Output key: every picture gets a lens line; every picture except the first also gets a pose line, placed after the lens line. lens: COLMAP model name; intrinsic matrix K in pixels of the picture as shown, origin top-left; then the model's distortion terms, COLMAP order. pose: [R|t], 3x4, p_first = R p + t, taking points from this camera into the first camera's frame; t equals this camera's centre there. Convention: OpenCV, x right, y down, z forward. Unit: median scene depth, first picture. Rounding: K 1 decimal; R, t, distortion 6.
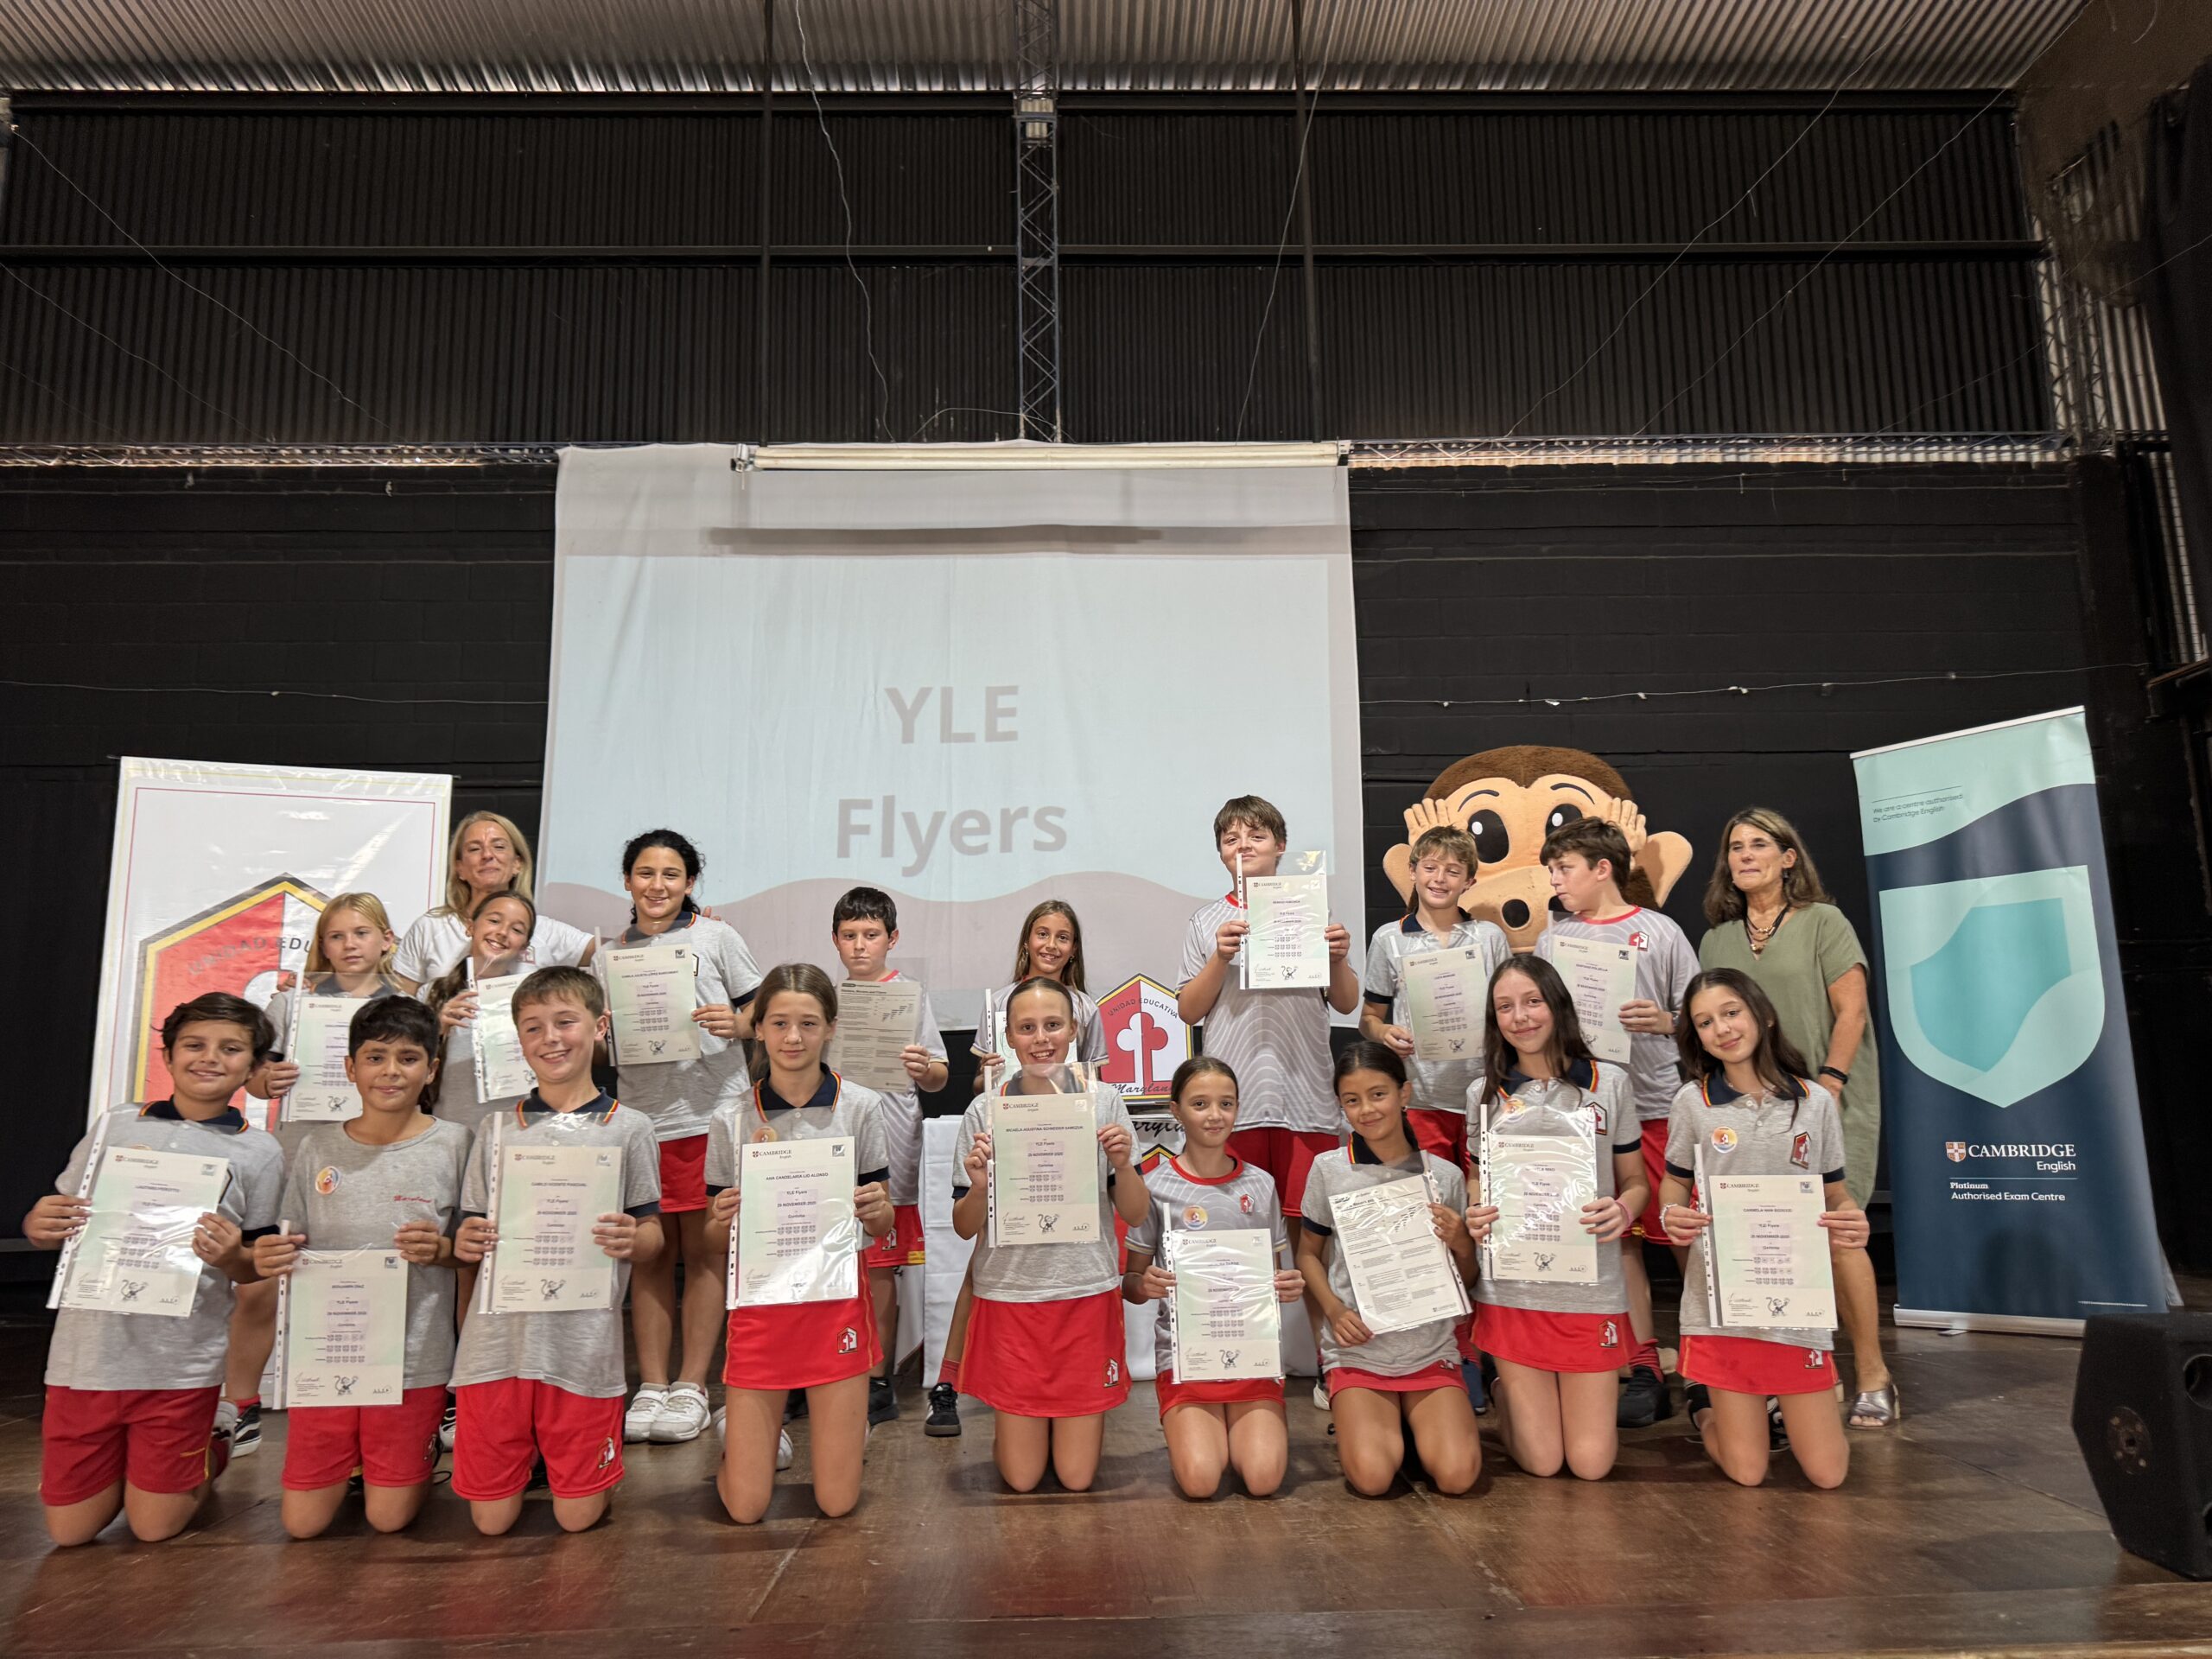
lens RADIAL K [[1575.0, 0, 1127.1], [0, 1575.0, 812.9], [0, 0, 1]] dist [0.010403, -0.016680]
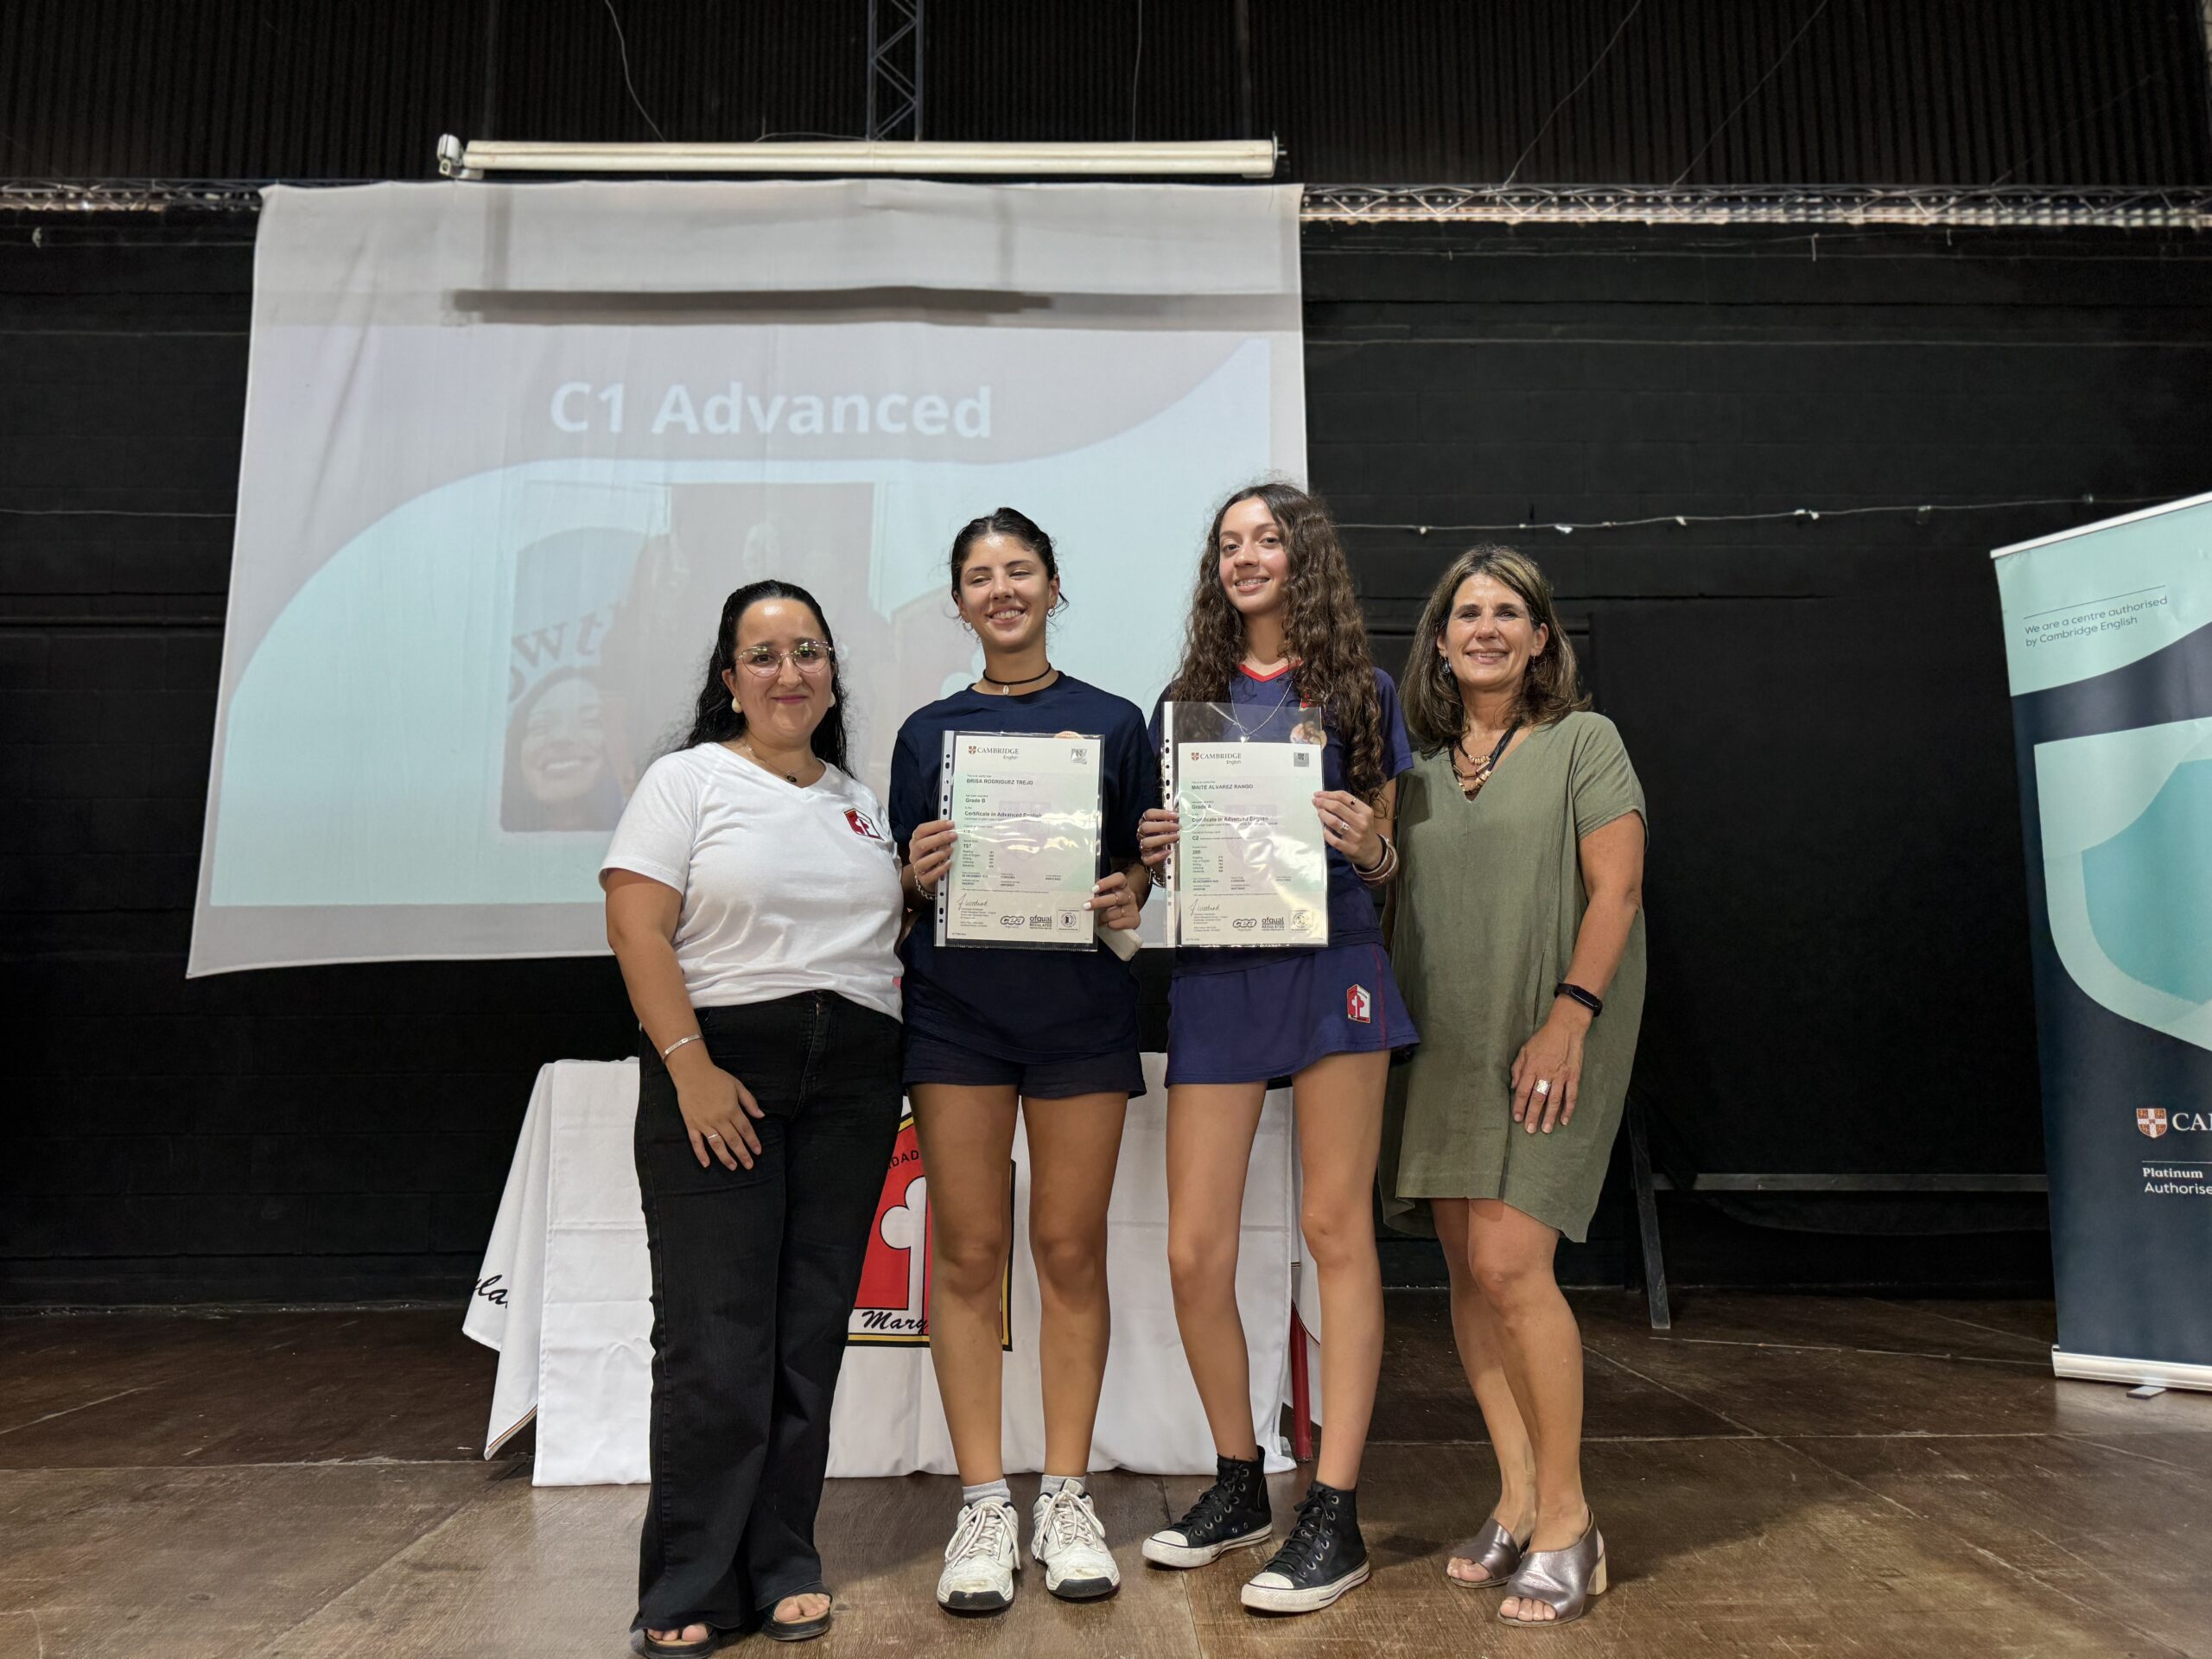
lens RADIAL K [[1575.0, 0, 1138.1], [0, 1575.0, 818.2], [0, 0, 1]] dist [0.010403, -0.016680]
pose [[0.999948, 0.008806, 0.005218, 0.060440], [-0.008947, 0.999578, 0.027629, 0.048358], [-0.004973, -0.027674, 0.999605, 0.229443]]
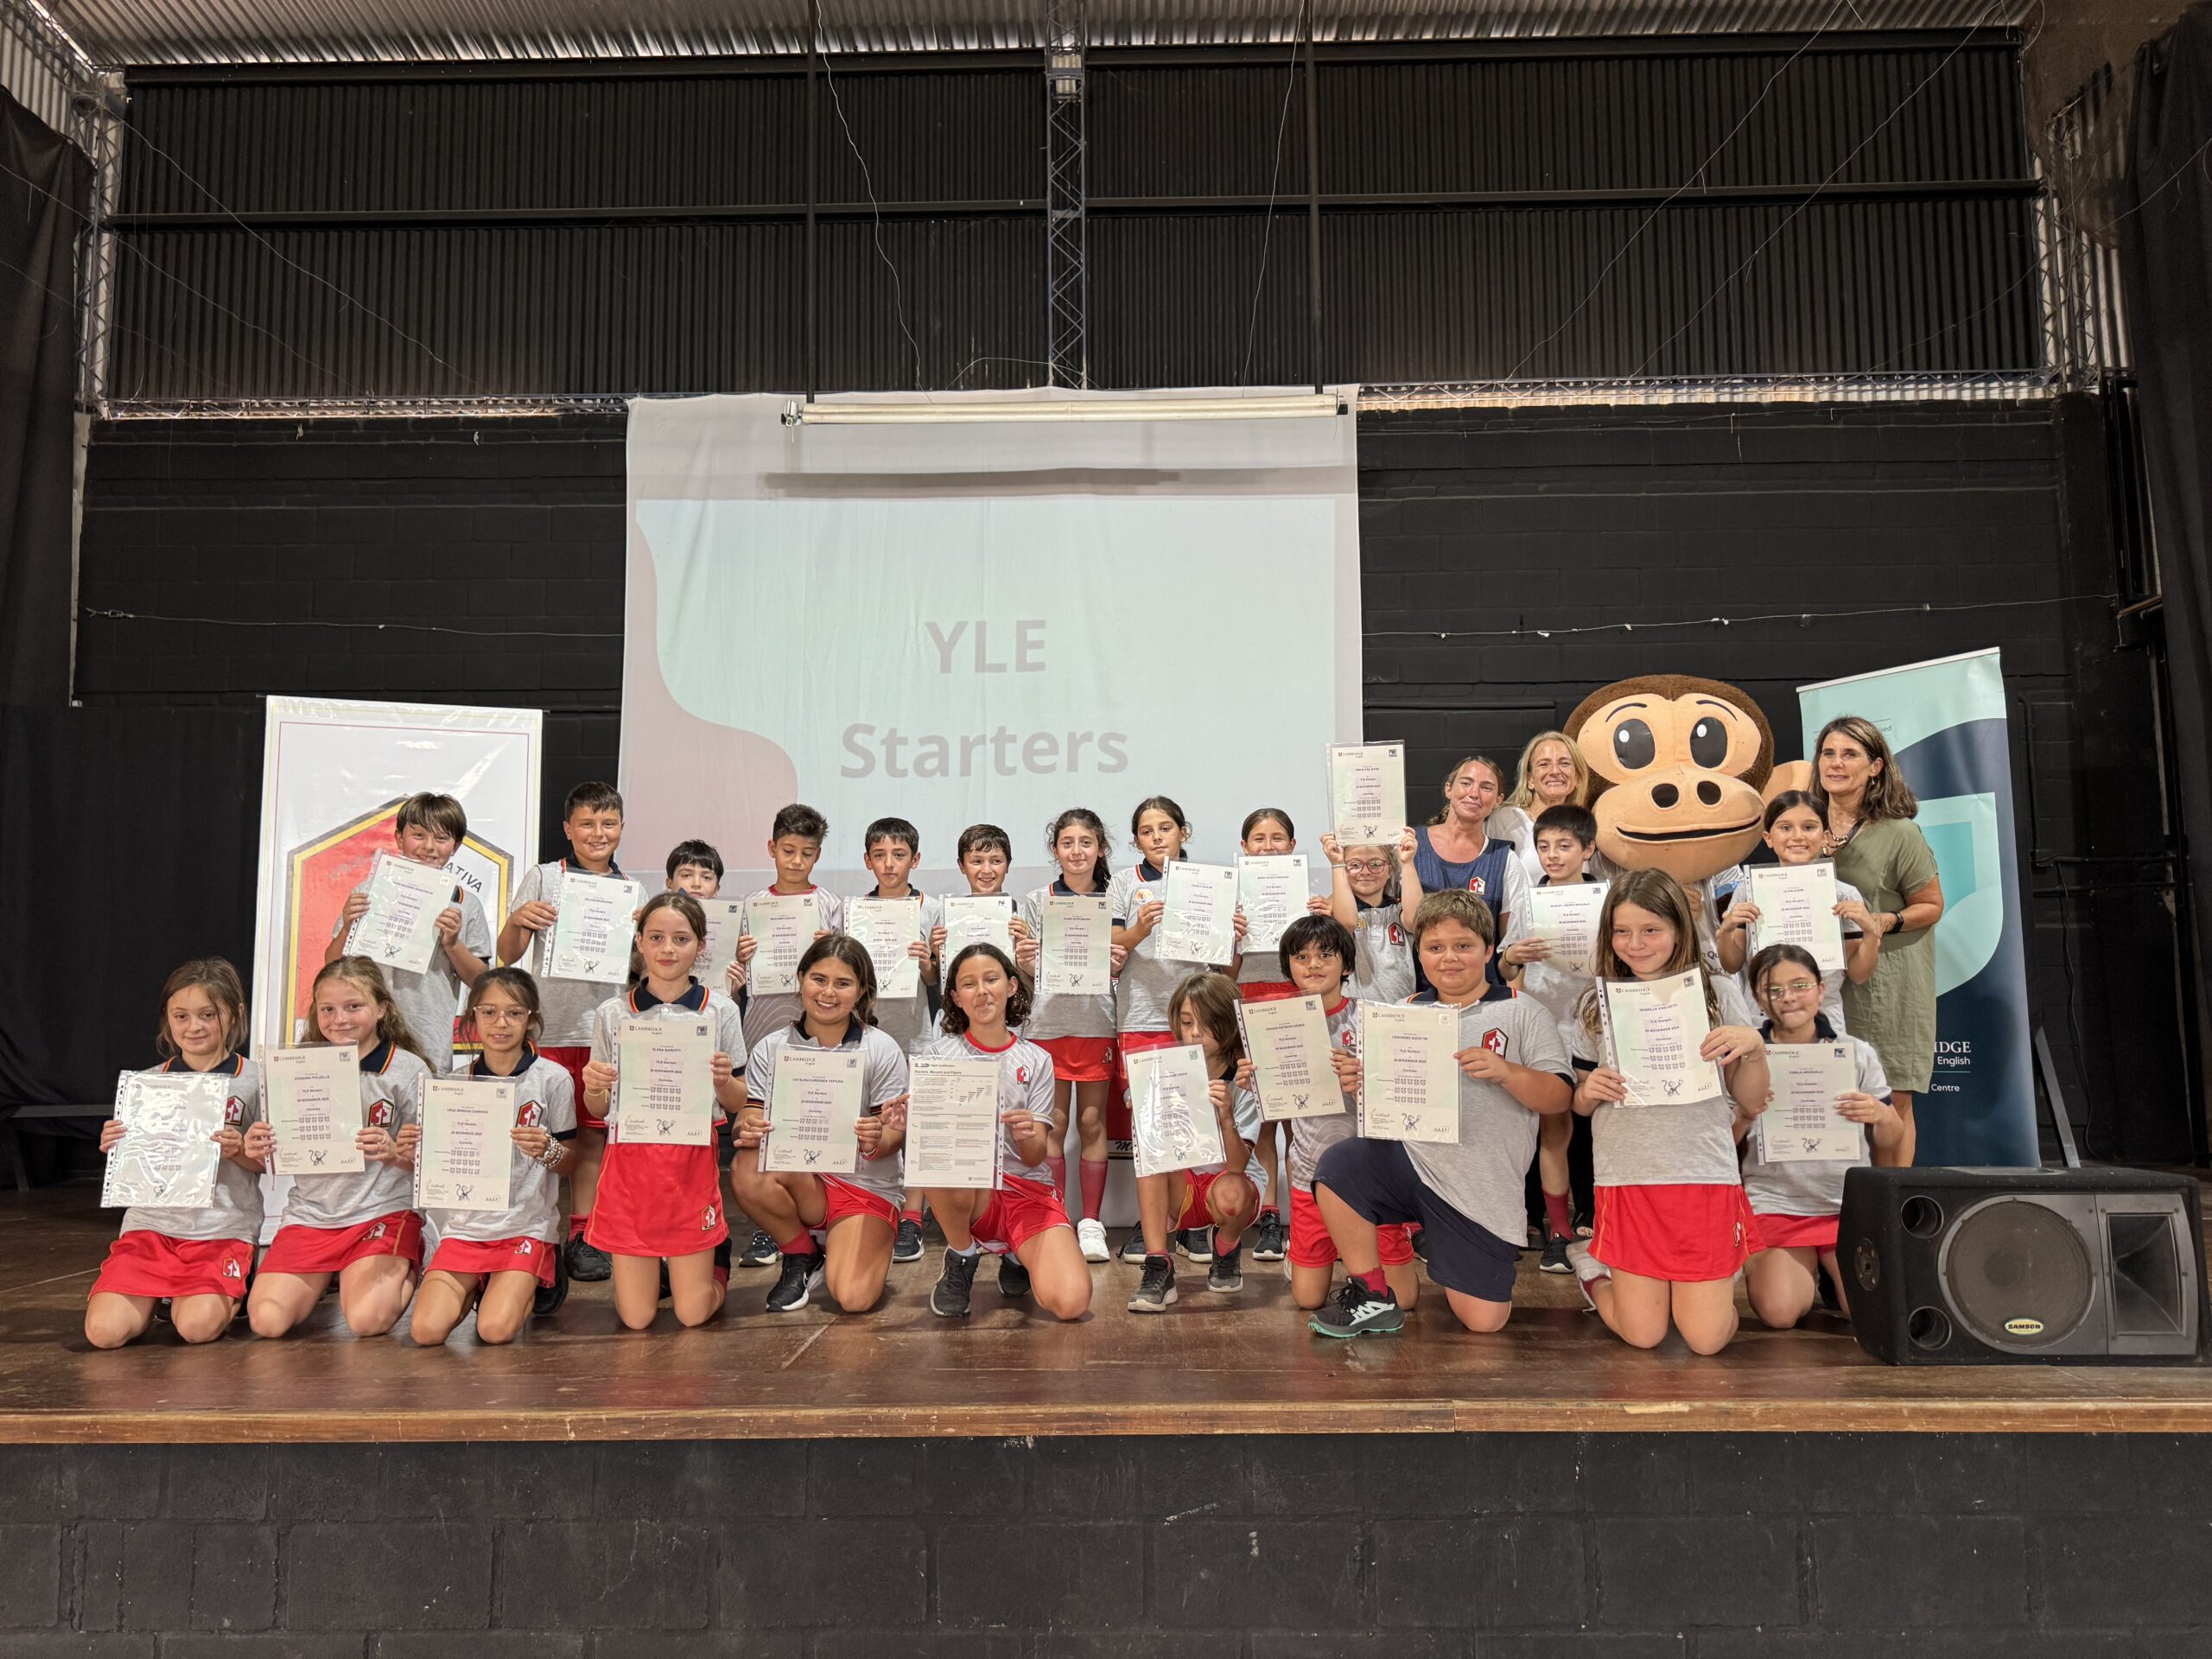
lens RADIAL K [[1575.0, 0, 1117.3], [0, 1575.0, 834.1], [0, 0, 1]] dist [0.010403, -0.016680]
pose [[0.998630, 0.005142, -0.052081, 0.035461], [-0.001302, 0.997295, 0.073487, -0.012003], [0.052318, -0.073319, 0.995935, -0.088682]]
